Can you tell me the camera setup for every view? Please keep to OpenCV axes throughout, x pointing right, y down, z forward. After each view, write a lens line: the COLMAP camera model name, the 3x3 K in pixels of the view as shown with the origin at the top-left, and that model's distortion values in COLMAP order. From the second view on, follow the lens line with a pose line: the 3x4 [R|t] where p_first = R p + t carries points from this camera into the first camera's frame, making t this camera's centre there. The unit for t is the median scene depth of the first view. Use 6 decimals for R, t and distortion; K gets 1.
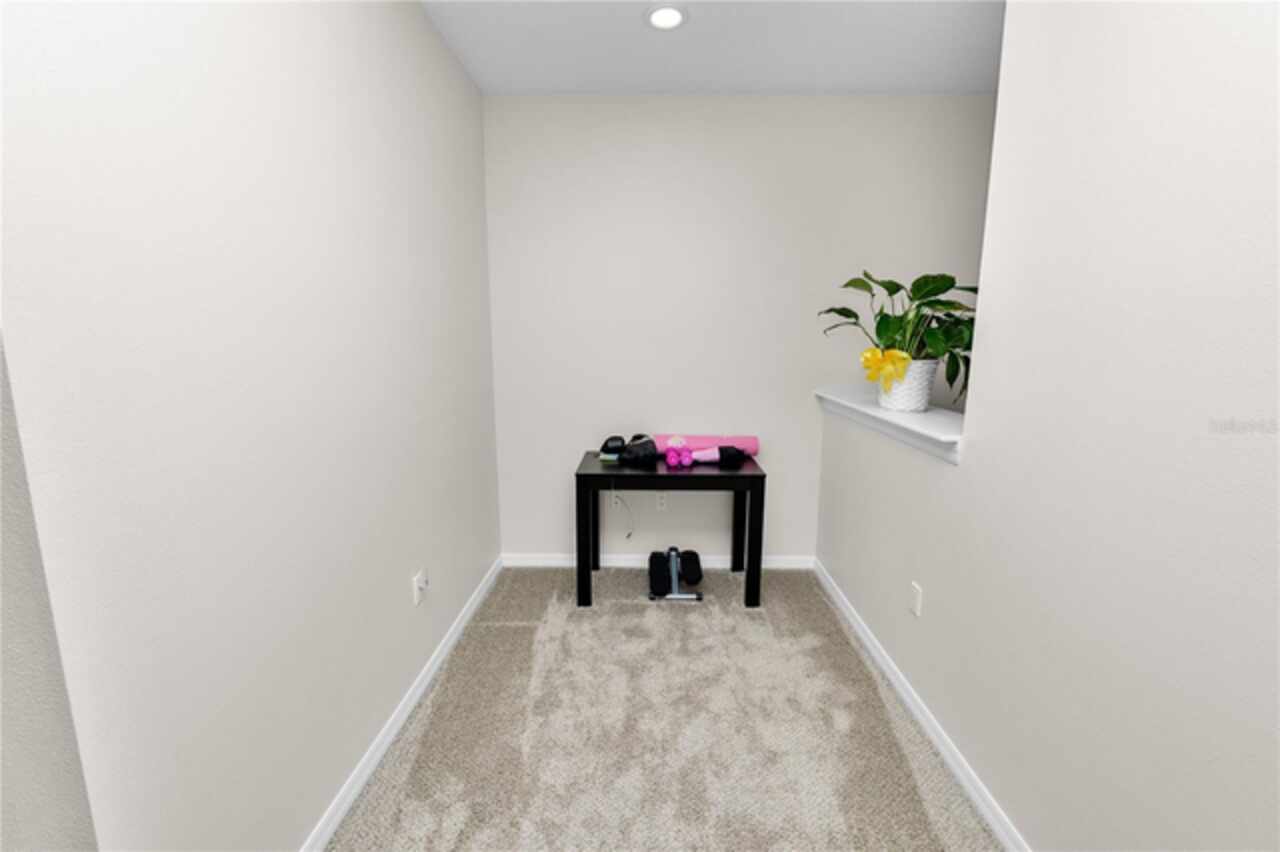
lens RADIAL K [[525.4, 0, 636.4], [0, 525.4, 424.2], [0, 0, 1]] dist [-0.011848, 0.000004]
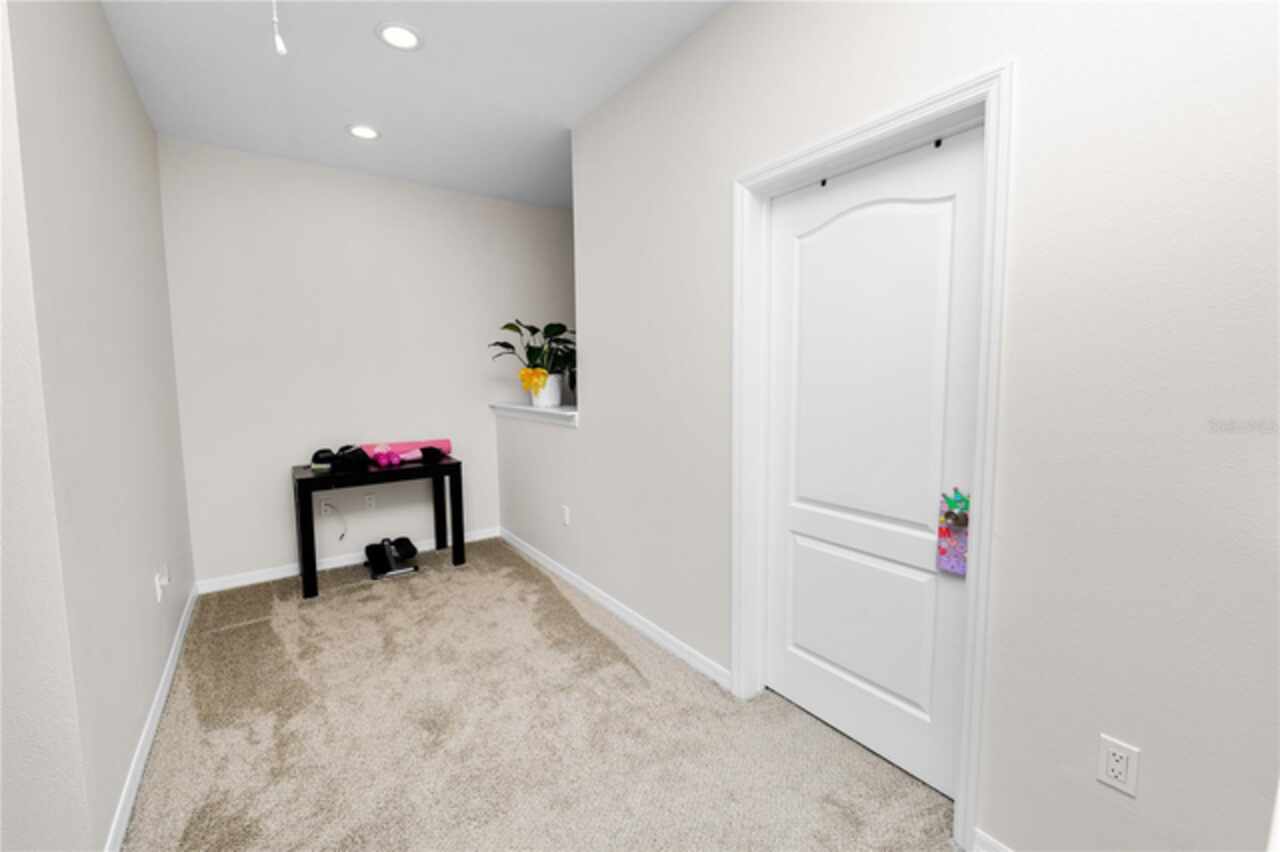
lens RADIAL K [[525.4, 0, 636.4], [0, 525.4, 424.2], [0, 0, 1]] dist [-0.011848, 0.000004]
pose [[0.803988, -0.064762, 0.591109, -0.204185], [0.109971, 0.993098, -0.040772, 0.113677], [-0.584389, 0.097785, 0.805561, -0.408602]]
